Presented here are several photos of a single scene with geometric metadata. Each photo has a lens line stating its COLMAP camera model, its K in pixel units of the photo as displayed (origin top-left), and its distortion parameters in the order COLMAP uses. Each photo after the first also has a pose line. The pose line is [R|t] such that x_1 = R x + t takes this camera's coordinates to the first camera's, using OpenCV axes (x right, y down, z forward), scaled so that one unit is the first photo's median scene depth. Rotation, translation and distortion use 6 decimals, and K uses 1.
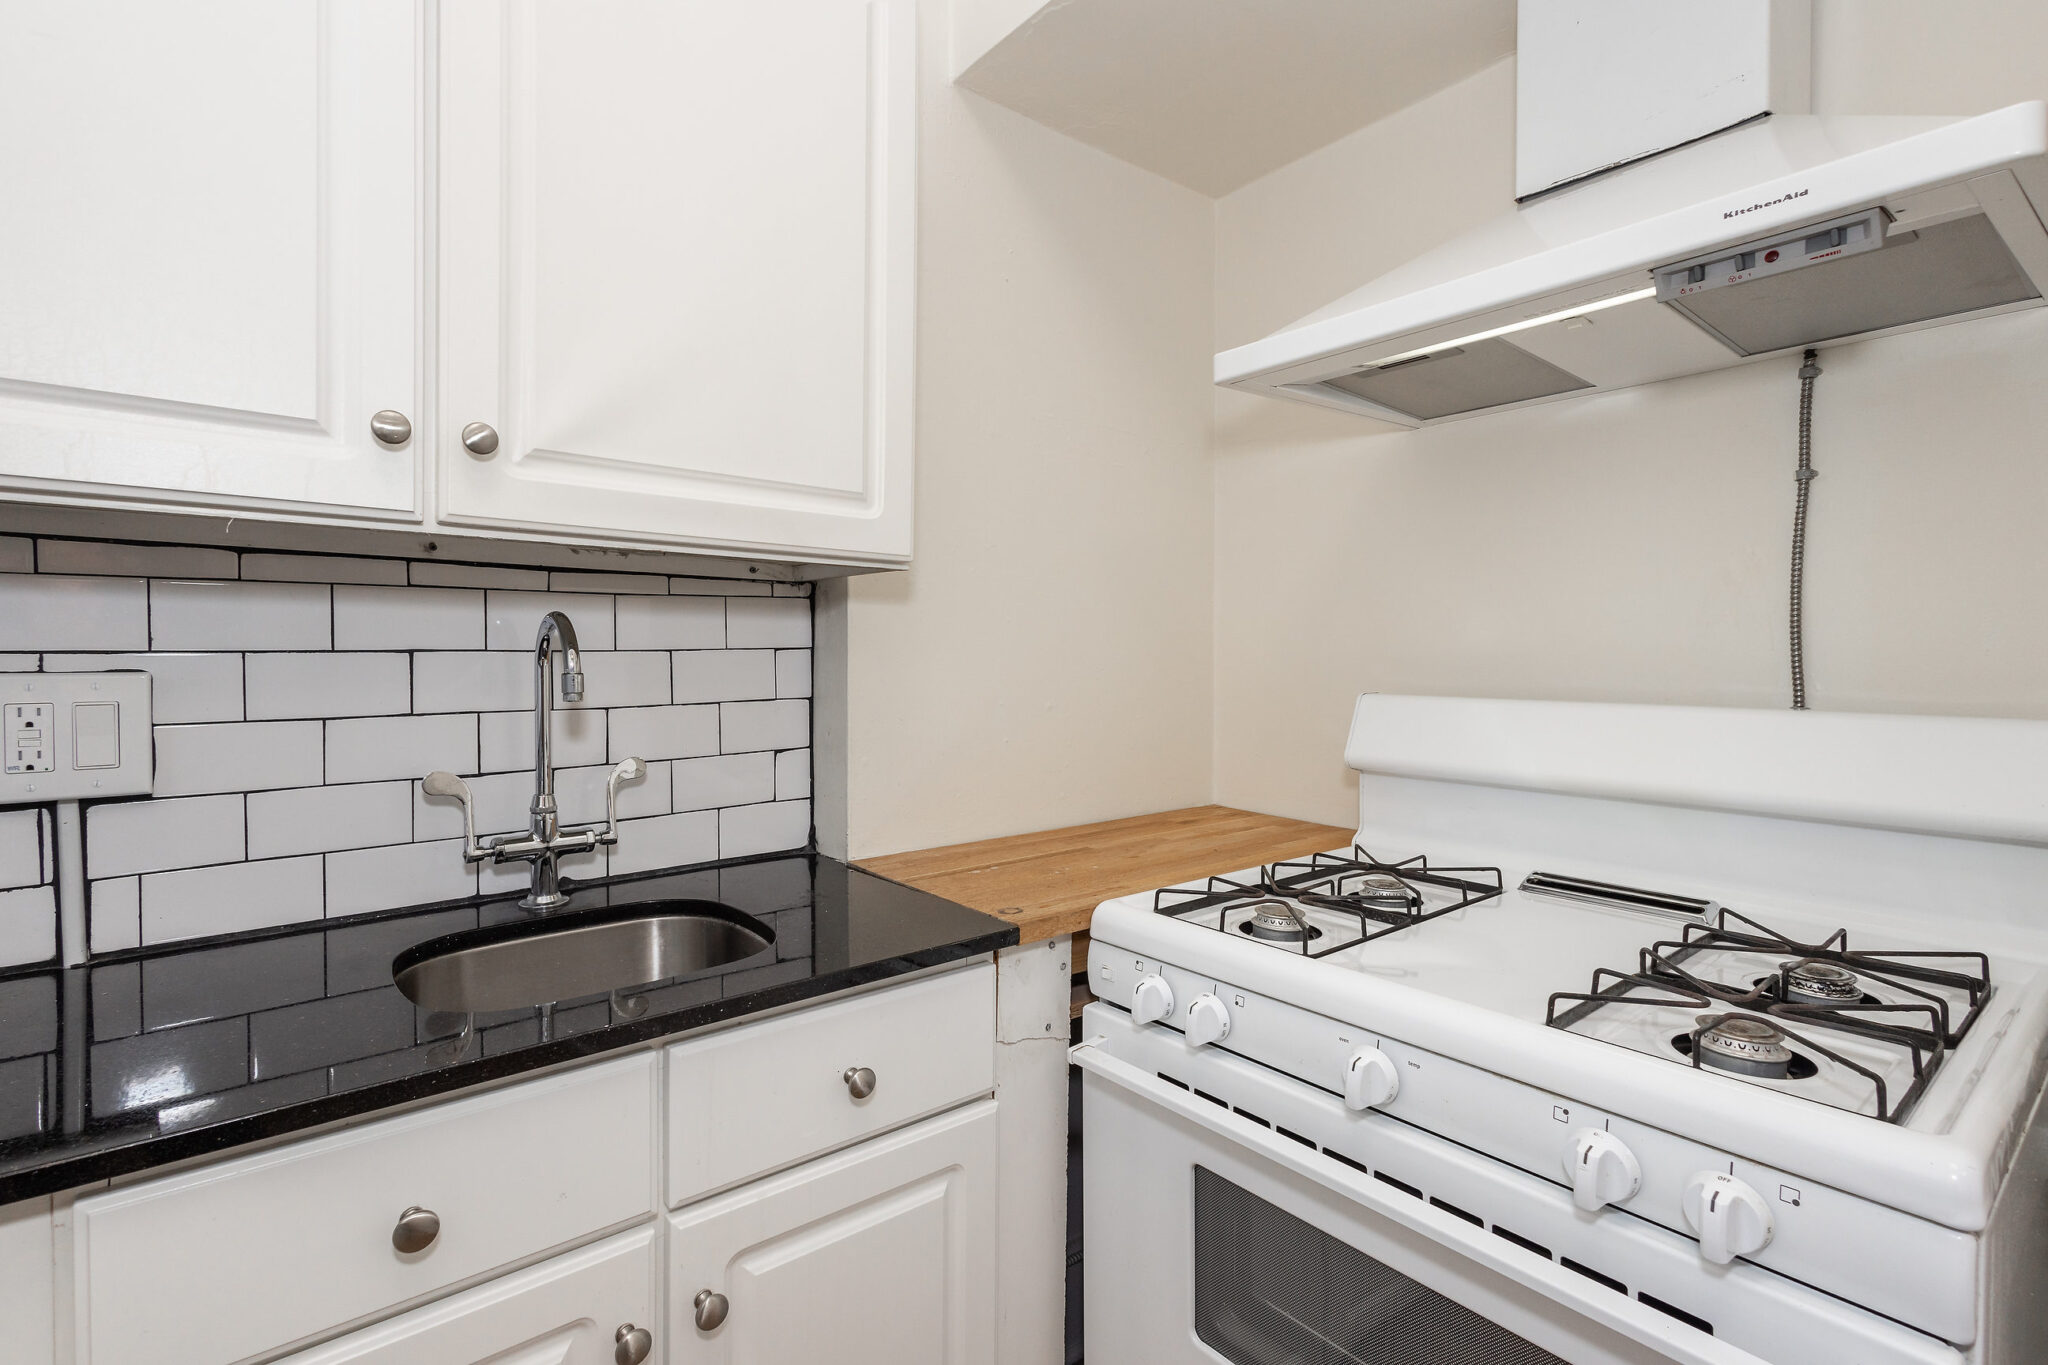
lens RADIAL K [[967.0, 0, 1021.2], [0, 967.0, 664.1], [0, 0, 1]] dist [0.014496, -0.001523]
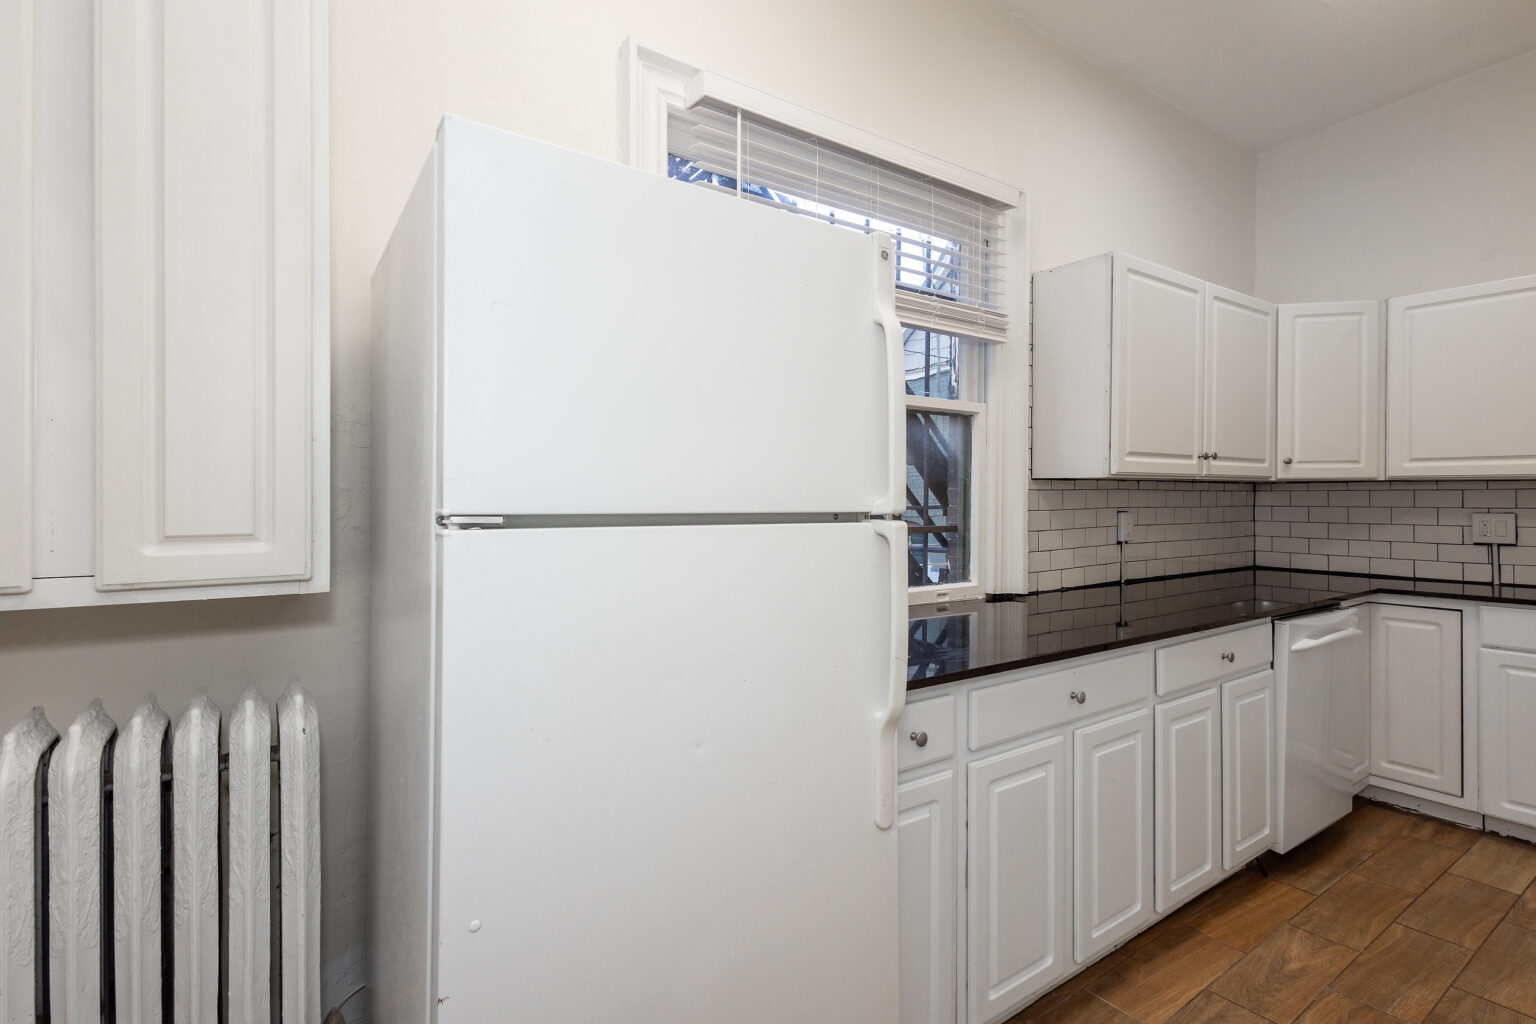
lens RADIAL K [[689.0, 0, 770.3], [0, 689.0, 498.7], [0, 0, 1]] dist [0.019503, -0.005678]
pose [[-0.088988, -0.003925, -0.996025, 2.213610], [-0.008286, 0.999961, -0.003200, -0.017048], [0.995998, 0.007969, -0.089017, -1.764513]]
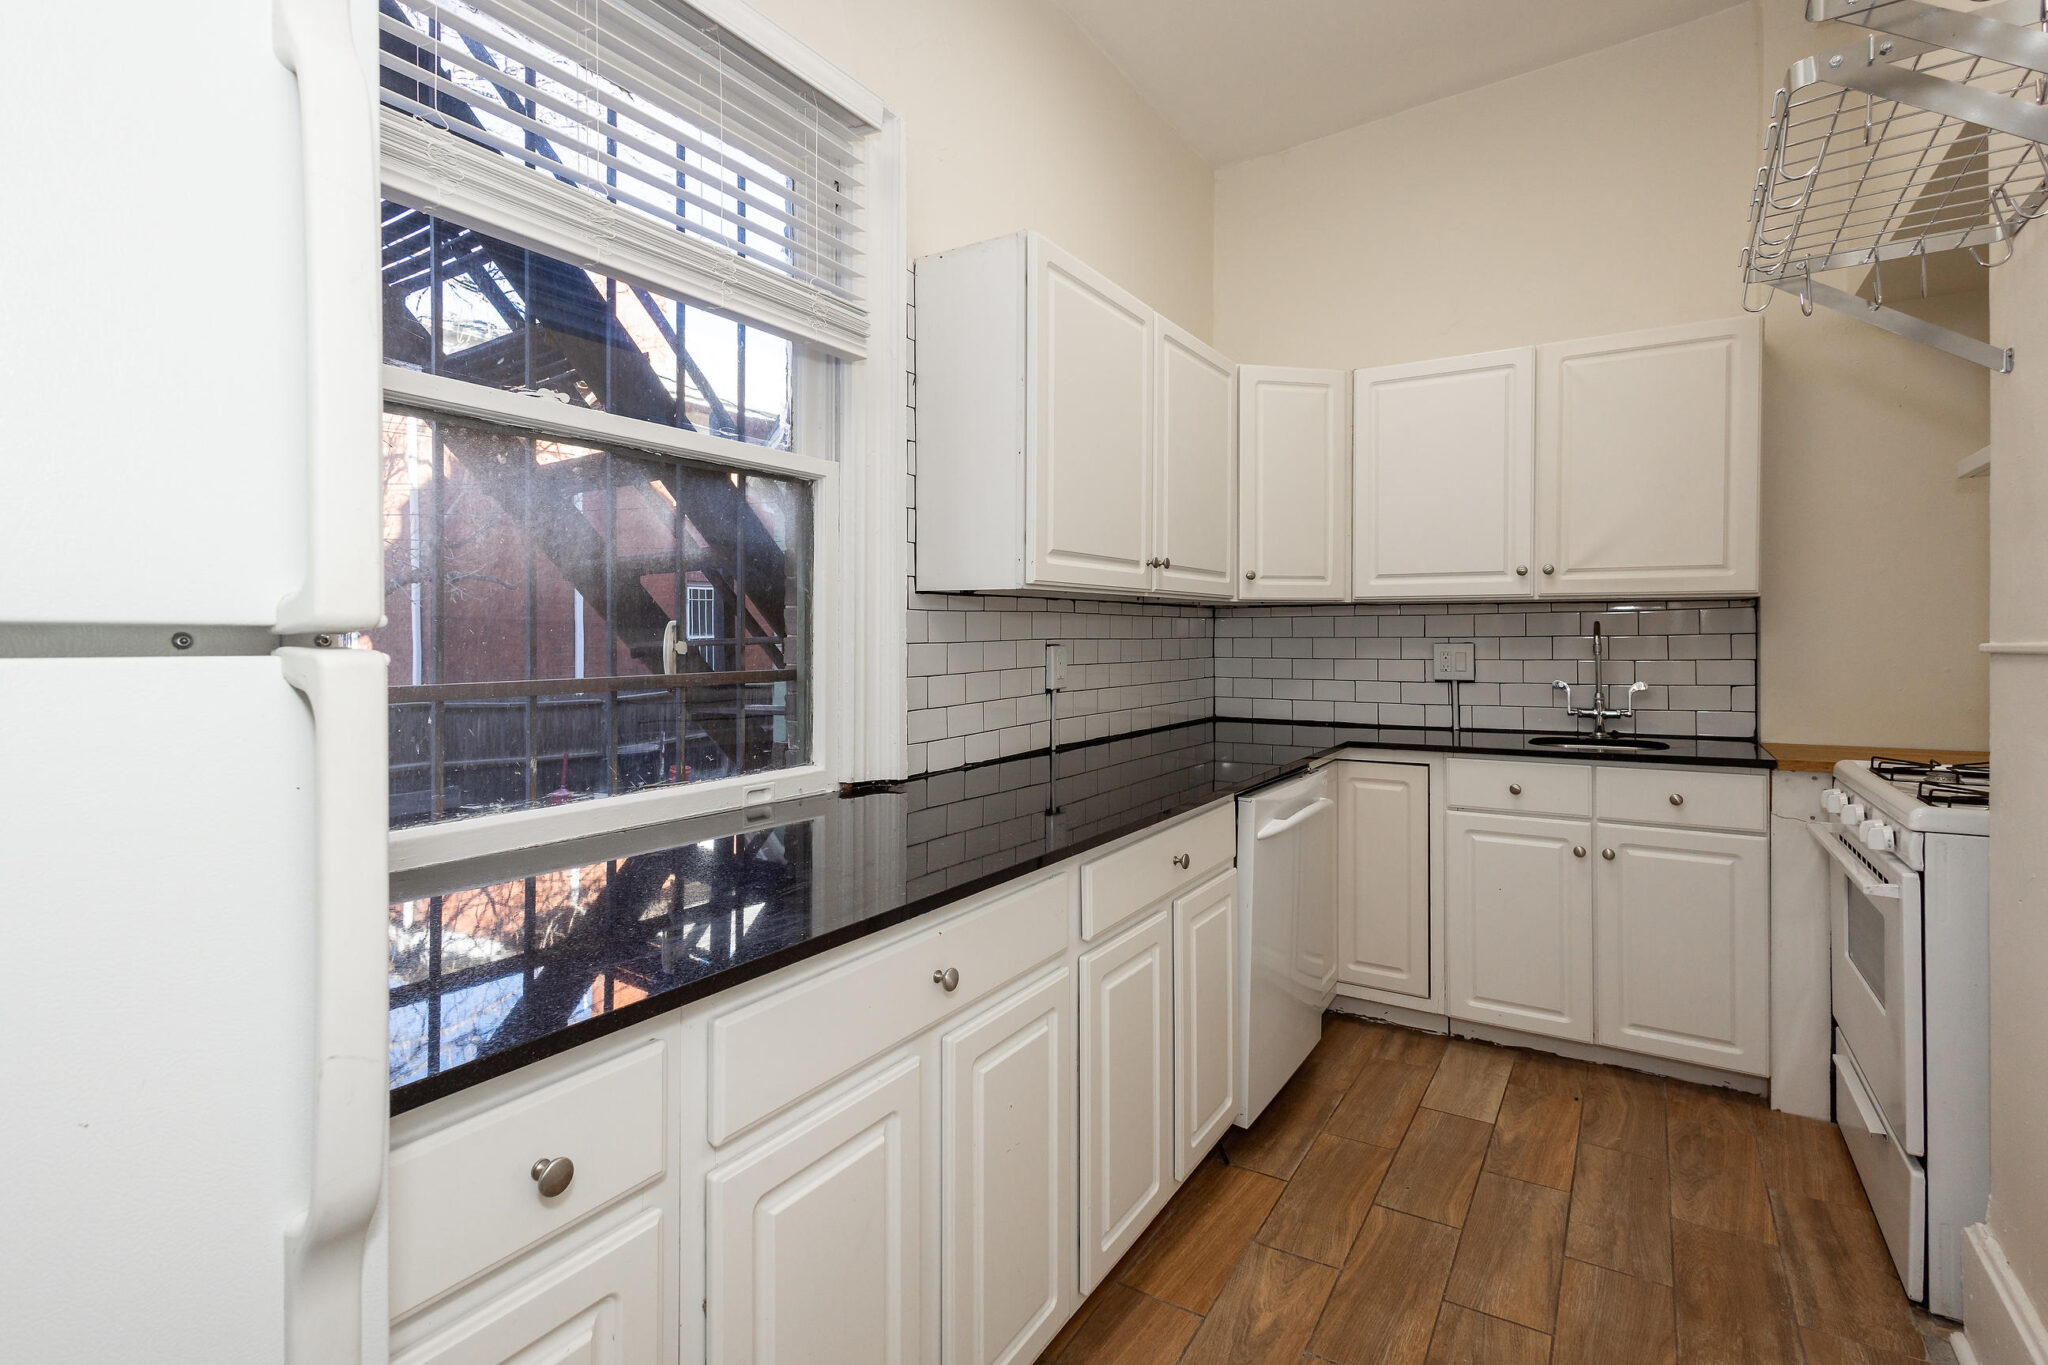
lens RADIAL K [[967.0, 0, 1025.2], [0, 967.0, 633.8], [0, 0, 1]] dist [0.014496, -0.001523]
pose [[0.321474, -0.005967, -0.946899, 1.728341], [-0.004000, 0.999963, -0.007660, 0.007296], [0.946910, 0.006250, 0.321439, -1.487928]]
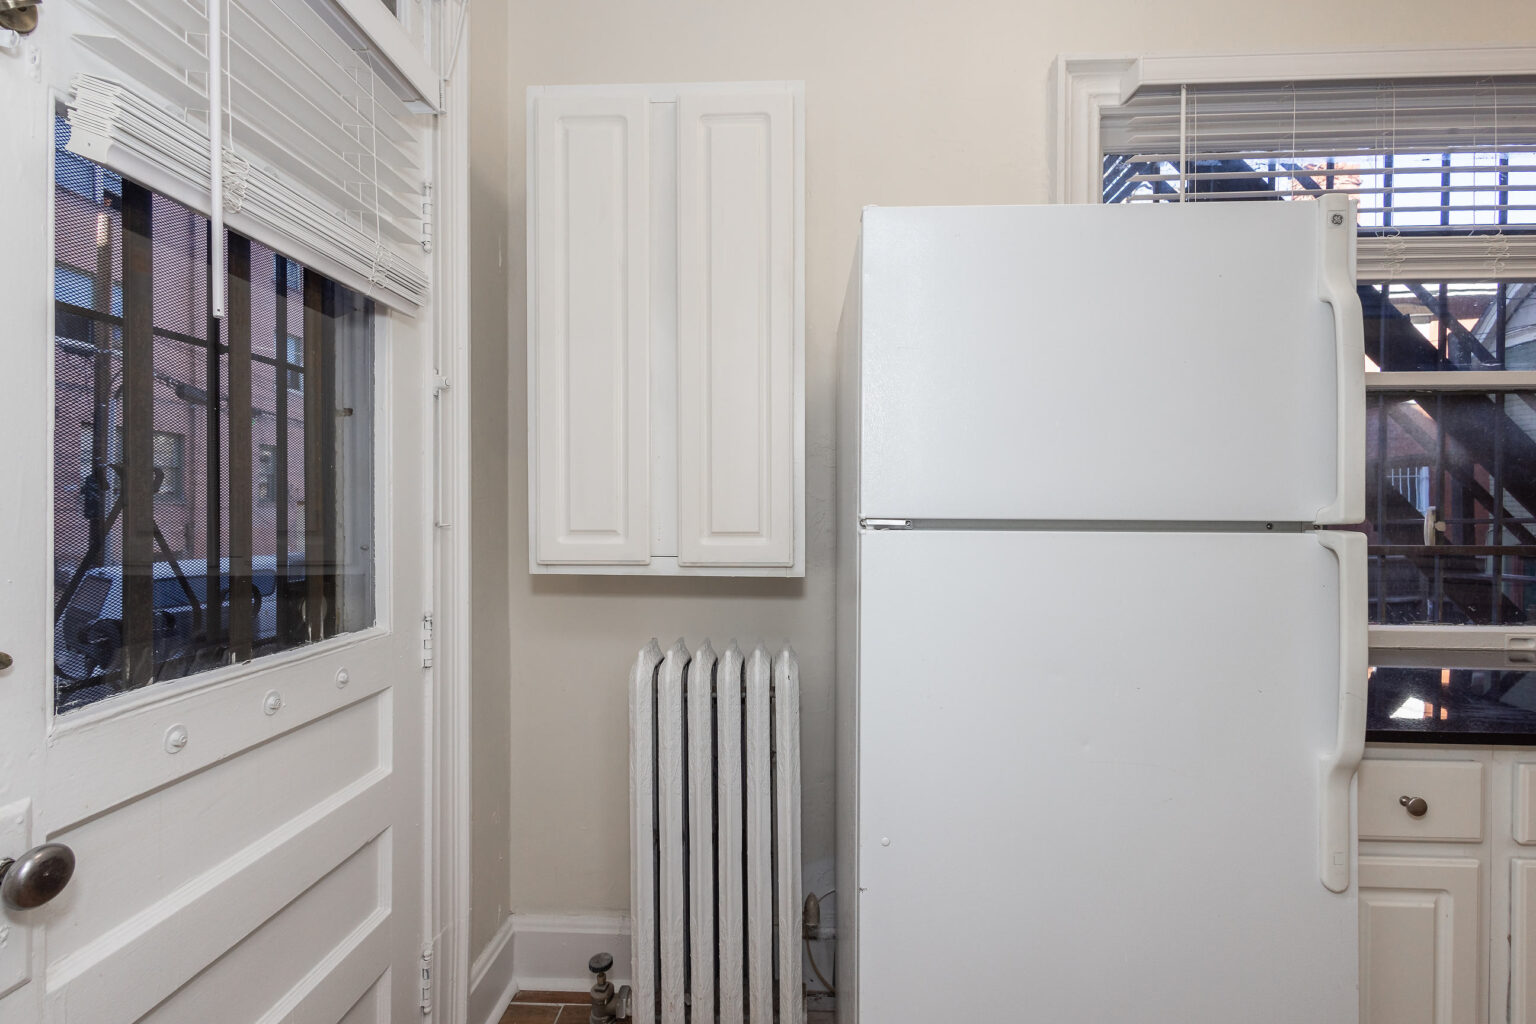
lens RADIAL K [[689.0, 0, 807.8], [0, 689.0, 518.4], [0, 0, 1]] dist [0.019503, -0.005678]
pose [[-0.643636, 0.004999, -0.765315, 2.285763], [-0.009178, 0.999856, 0.014250, -0.011987], [0.765277, 0.016196, -0.643498, -1.622839]]
